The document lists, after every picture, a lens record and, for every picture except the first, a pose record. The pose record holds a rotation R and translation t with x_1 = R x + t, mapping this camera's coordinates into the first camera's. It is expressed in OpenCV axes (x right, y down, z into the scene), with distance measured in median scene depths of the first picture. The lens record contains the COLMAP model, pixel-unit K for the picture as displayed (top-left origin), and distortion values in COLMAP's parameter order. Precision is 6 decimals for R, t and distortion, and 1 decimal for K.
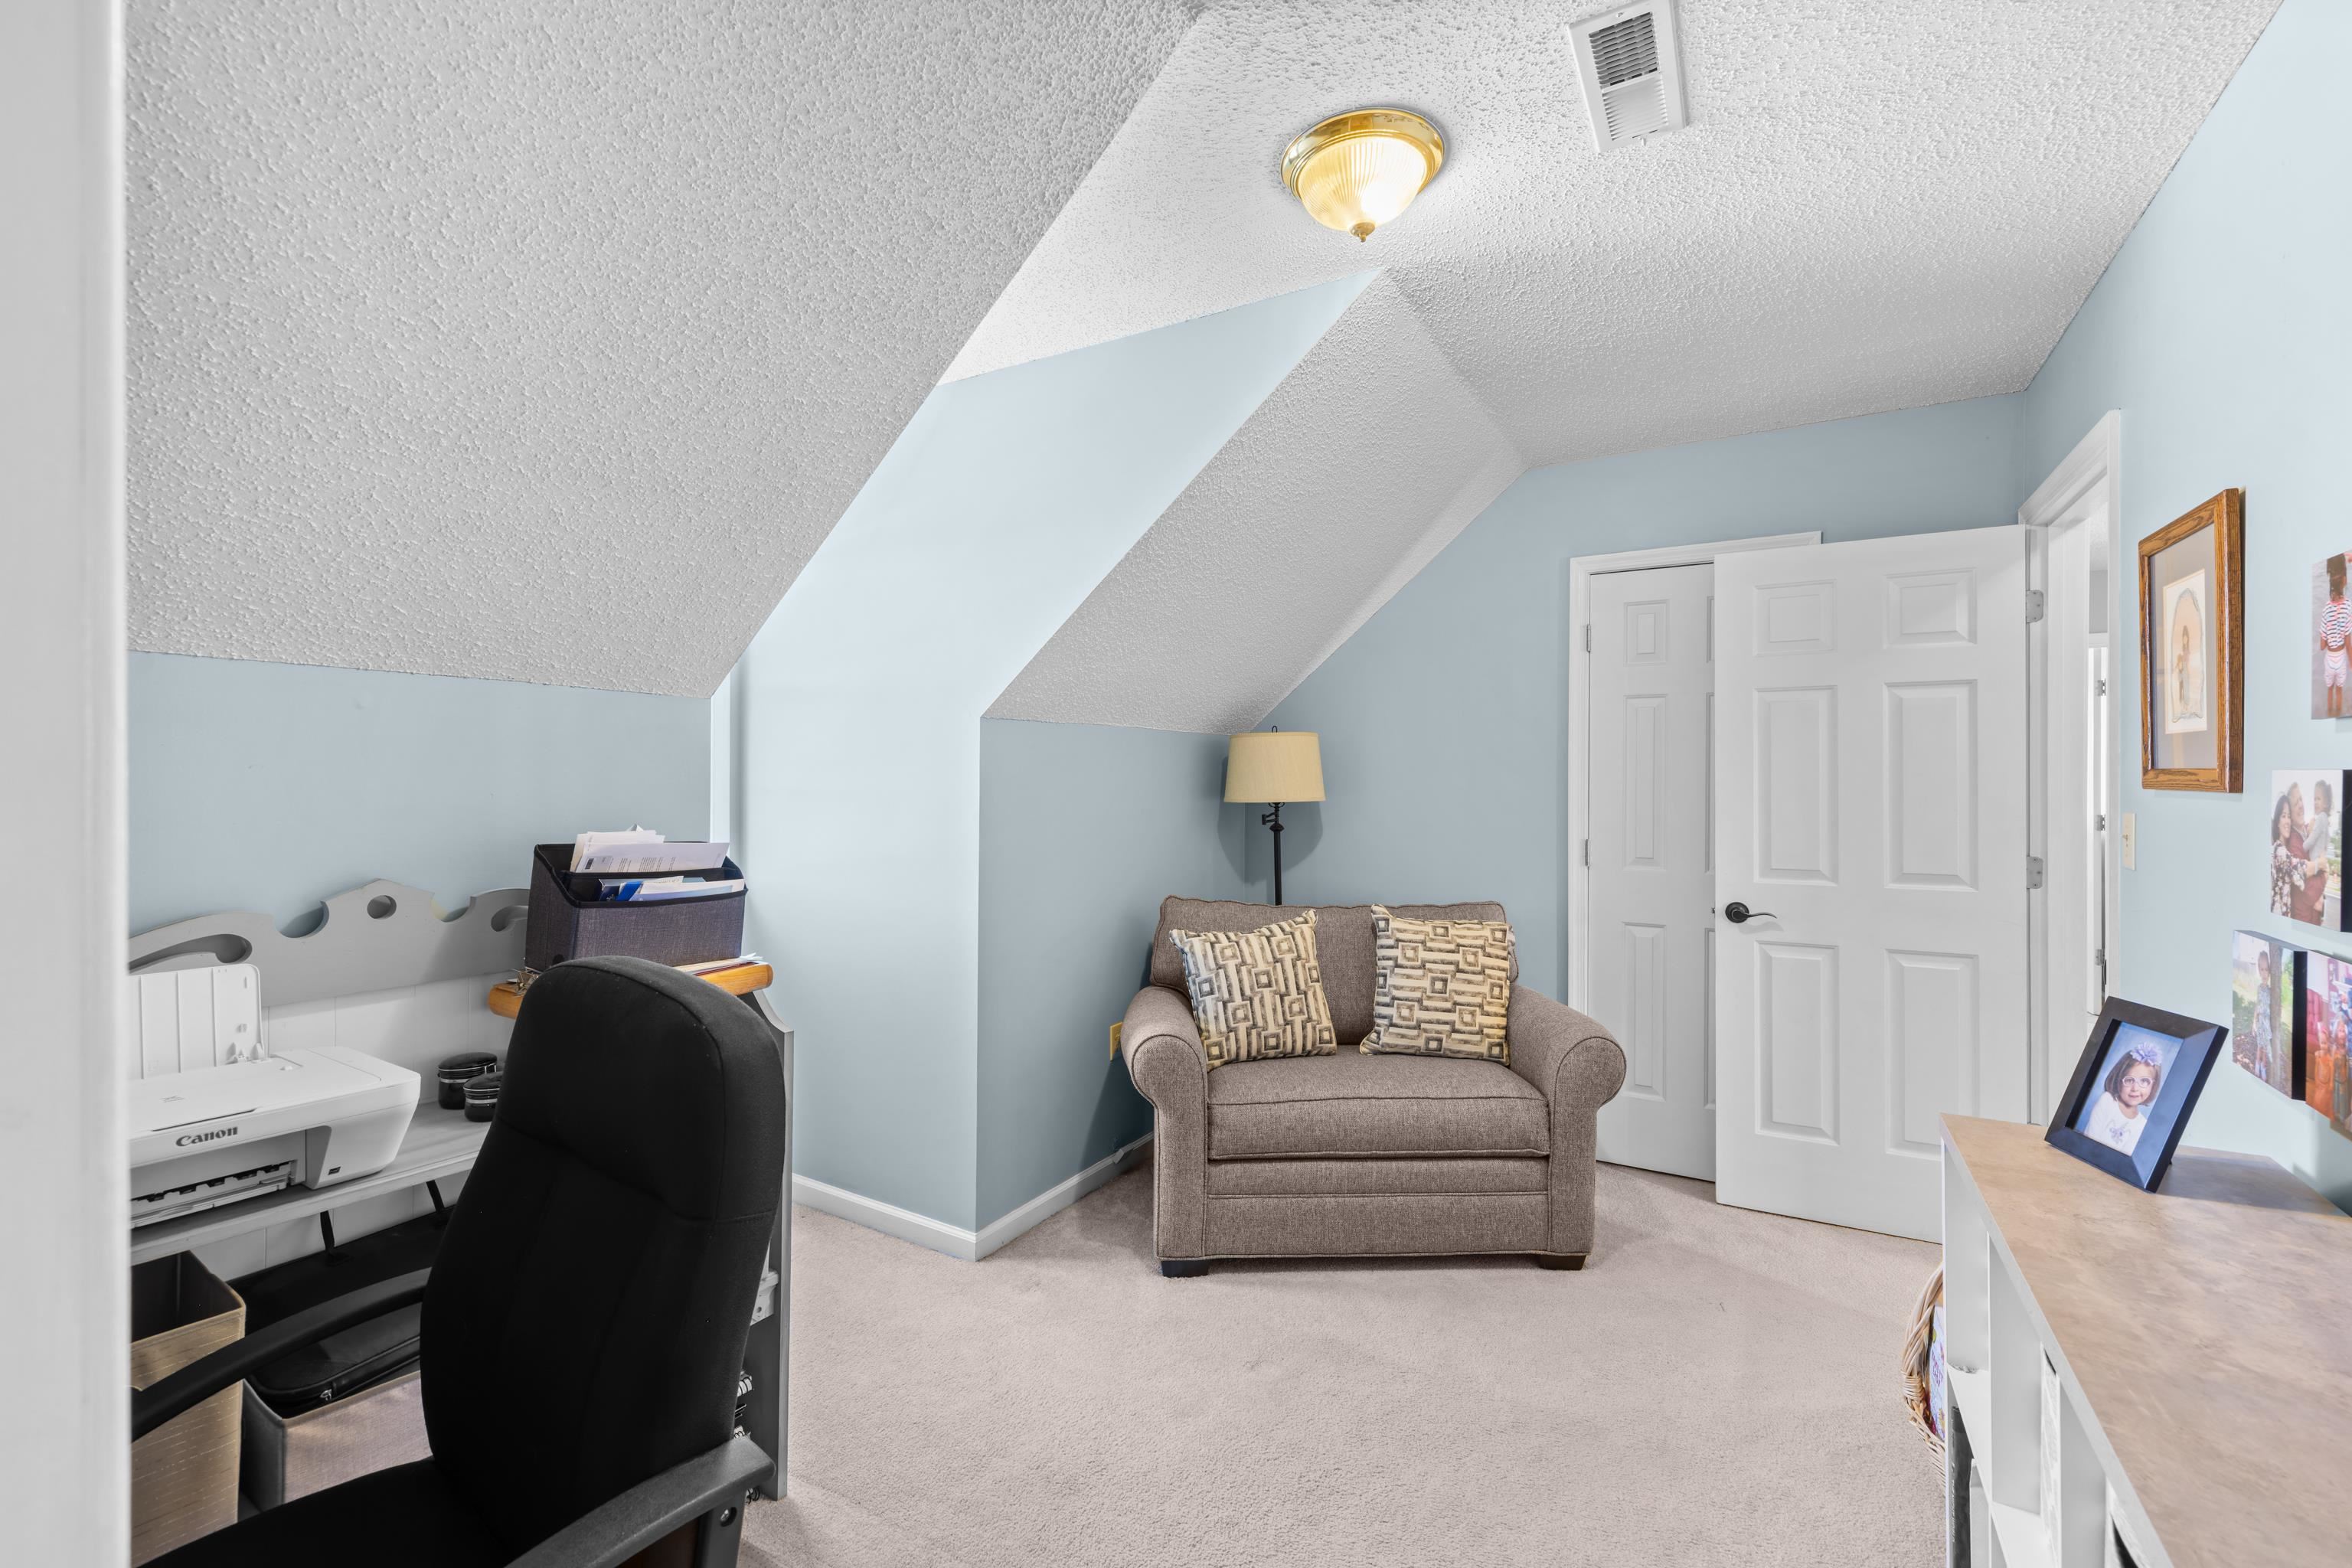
lens RADIAL K [[1001.8, 0, 1174.2], [0, 1001.8, 777.4], [0, 0, 1]] dist [-0.002011, 0.000337]
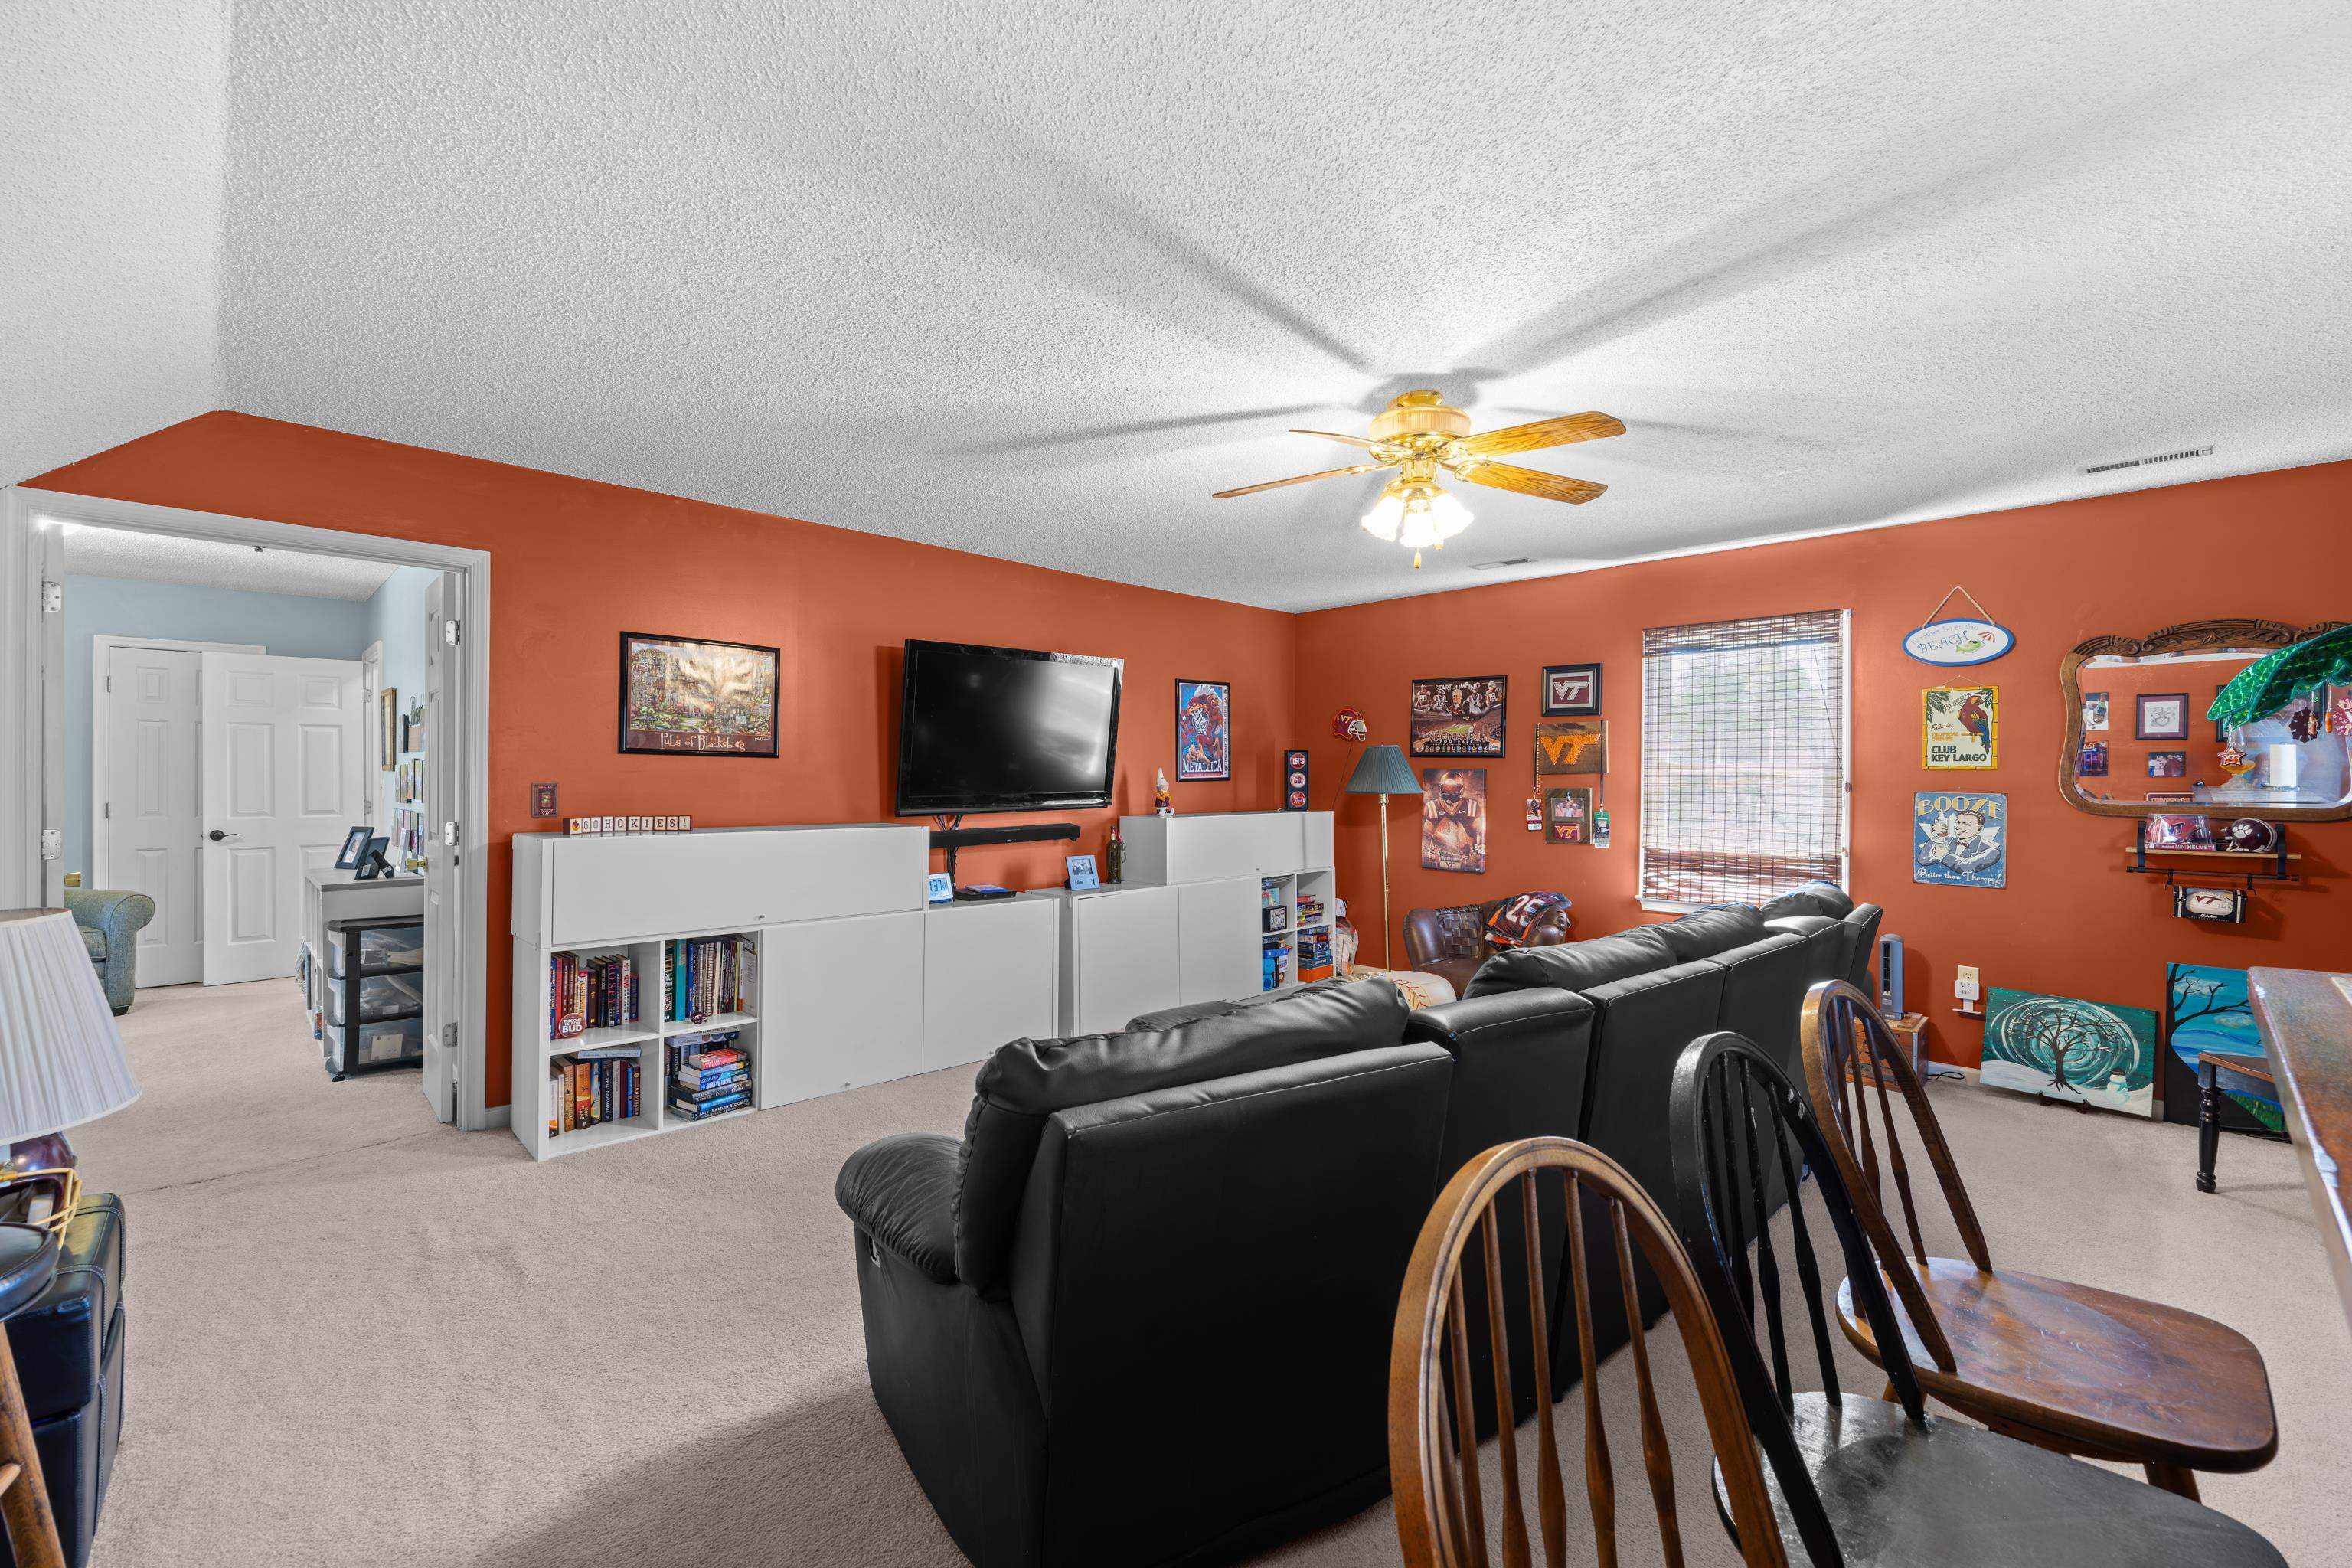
lens RADIAL K [[991.7, 0, 1175.9], [0, 991.7, 787.0], [0, 0, 1]] dist [0.001347, 0.000153]
pose [[0.260991, -0.008538, 0.965303, -0.878813], [-0.006594, 0.999922, 0.010627, 0.007692], [-0.965319, -0.009139, 0.260914, -1.406716]]
